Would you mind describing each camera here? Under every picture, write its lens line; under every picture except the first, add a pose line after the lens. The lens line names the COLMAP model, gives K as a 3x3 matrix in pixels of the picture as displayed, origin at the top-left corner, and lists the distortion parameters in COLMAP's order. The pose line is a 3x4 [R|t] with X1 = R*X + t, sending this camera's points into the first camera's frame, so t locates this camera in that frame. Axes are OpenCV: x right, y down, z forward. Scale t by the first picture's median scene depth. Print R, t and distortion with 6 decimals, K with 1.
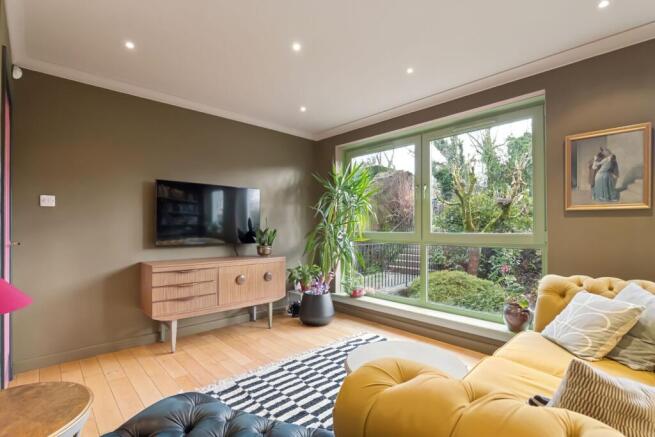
lens RADIAL K [[306.9, 0, 330.3], [0, 306.9, 227.0], [0, 0, 1]] dist [-0.011697, -0.000070]
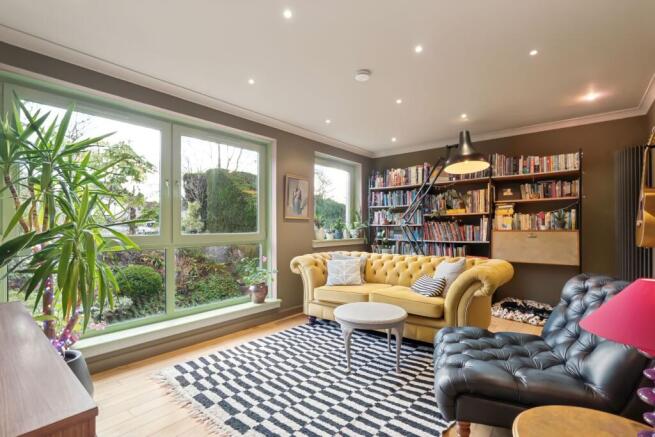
lens RADIAL K [[306.9, 0, 330.3], [0, 306.9, 227.0], [0, 0, 1]] dist [-0.011697, -0.000070]
pose [[-0.125261, 0.007088, 0.992099, -0.920728], [0.004798, 0.999967, -0.006539, 0.006890], [-0.992112, 0.003941, -0.125291, 0.956650]]
